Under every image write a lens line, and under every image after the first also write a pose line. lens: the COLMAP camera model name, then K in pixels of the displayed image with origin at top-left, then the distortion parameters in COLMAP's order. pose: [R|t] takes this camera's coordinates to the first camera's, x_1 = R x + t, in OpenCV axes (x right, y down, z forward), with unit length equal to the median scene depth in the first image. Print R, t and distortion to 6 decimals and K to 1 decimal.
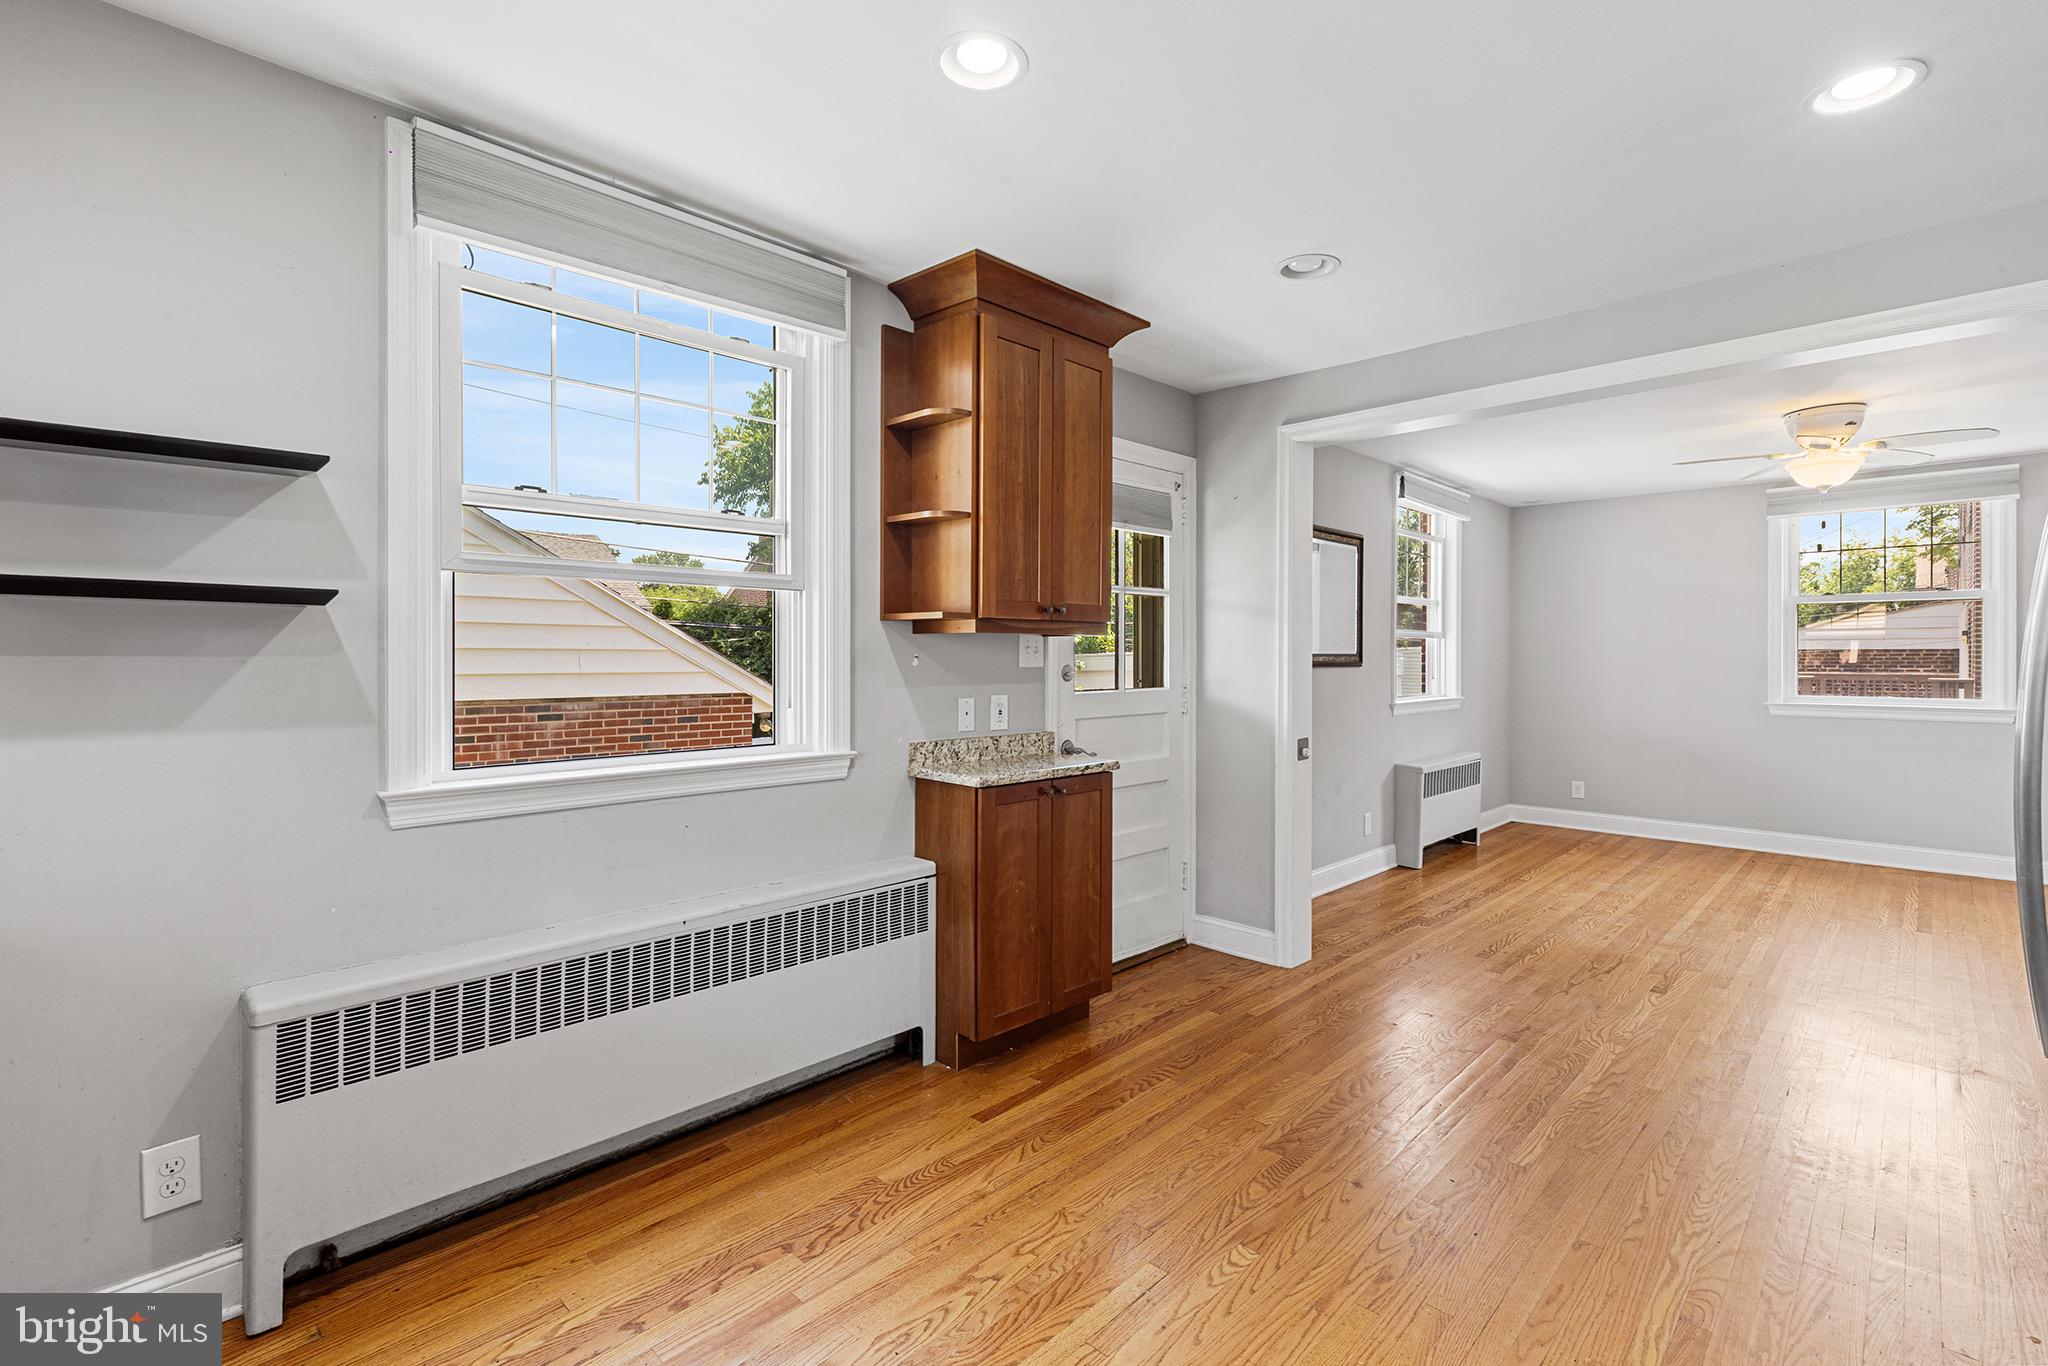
lens RADIAL K [[921.0, 0, 1033.0], [0, 921.0, 658.2], [0, 0, 1]] dist [0.001986, 0.000207]
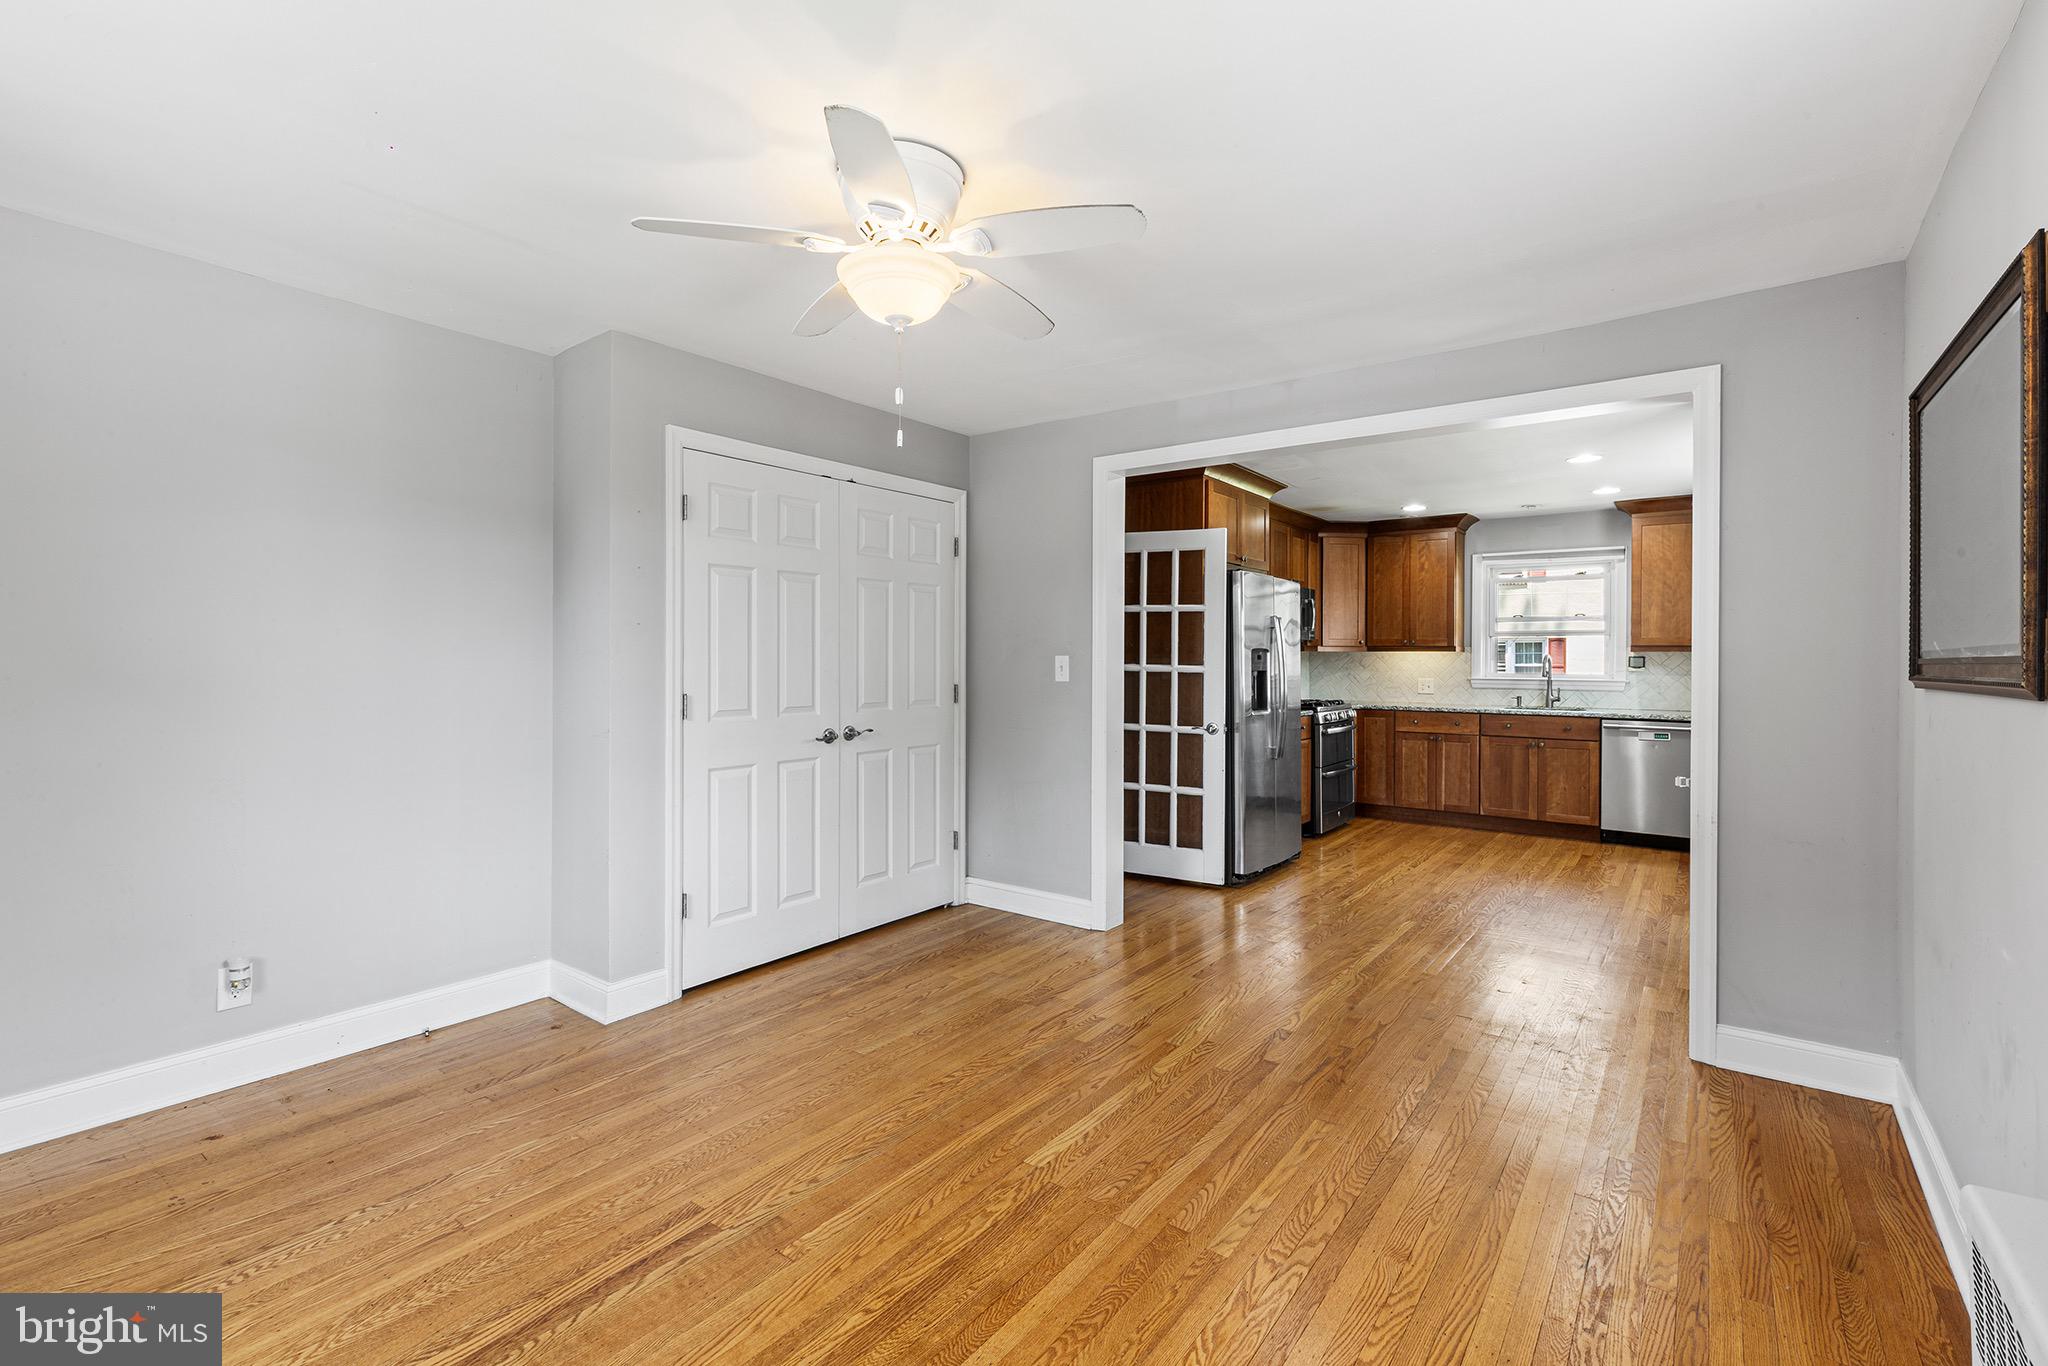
lens RADIAL K [[920.6, 0, 1018.5], [0, 920.6, 658.0], [0, 0, 1]] dist [0.003701, 0.000330]
pose [[-0.992456, -0.009213, -0.122252, 0.666136], [-0.009932, 0.999937, 0.005270, -0.004817], [0.122196, 0.006444, -0.992485, 1.181441]]
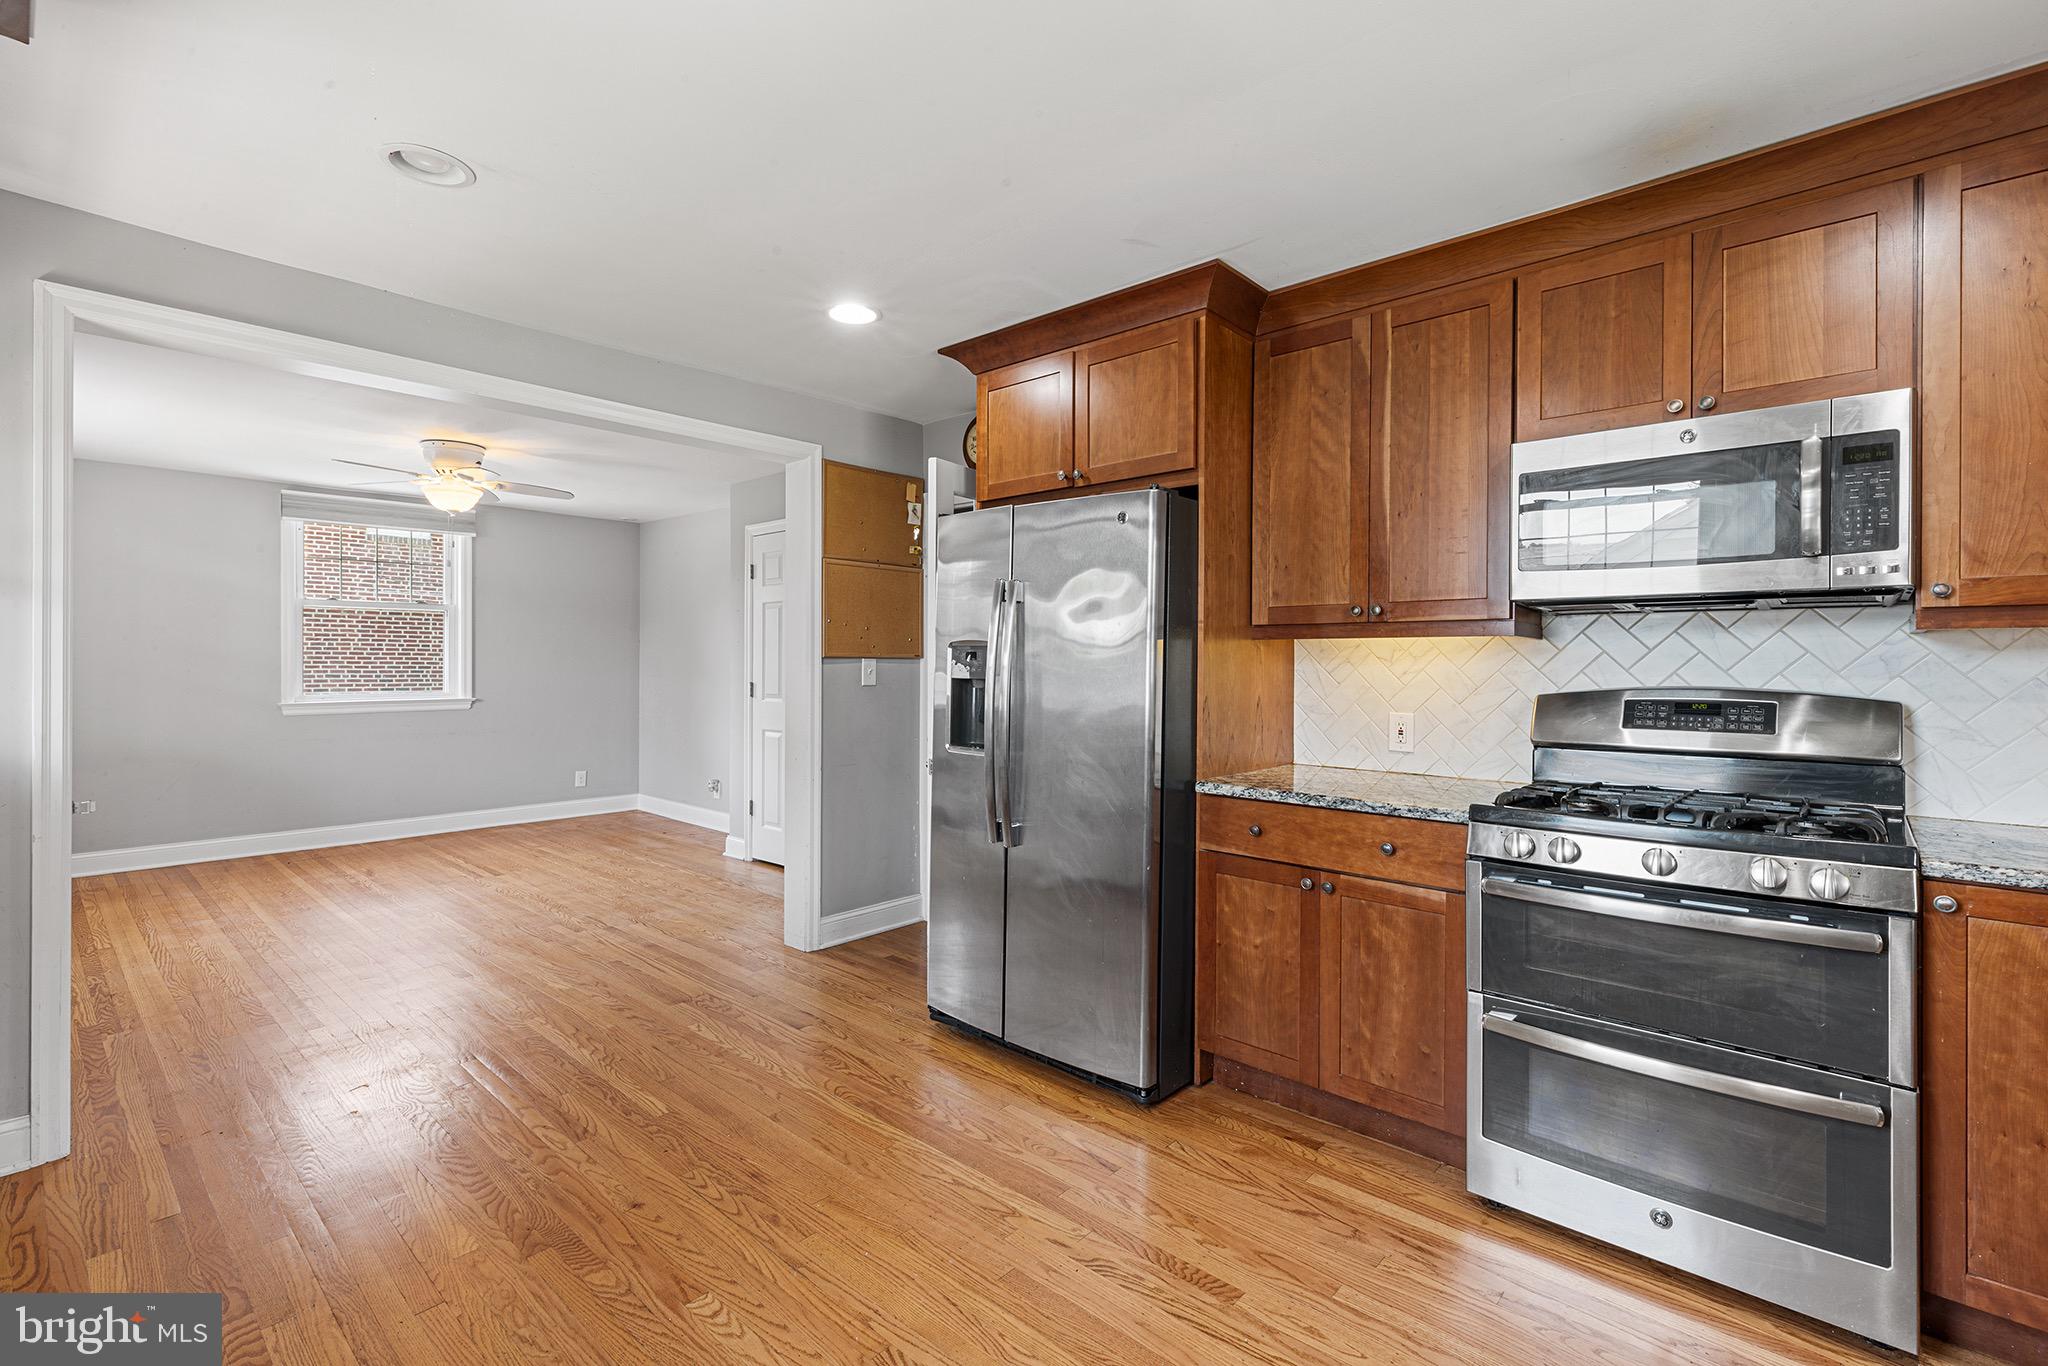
lens RADIAL K [[913.7, 0, 1033.3], [0, 913.7, 666.9], [0, 0, 1]] dist [0.003147, 0.000223]
pose [[-0.040181, -0.009052, 0.999151, -0.246971], [-0.000753, 0.999959, 0.009029, -0.000918], [-0.999192, -0.000390, -0.040186, 0.249453]]
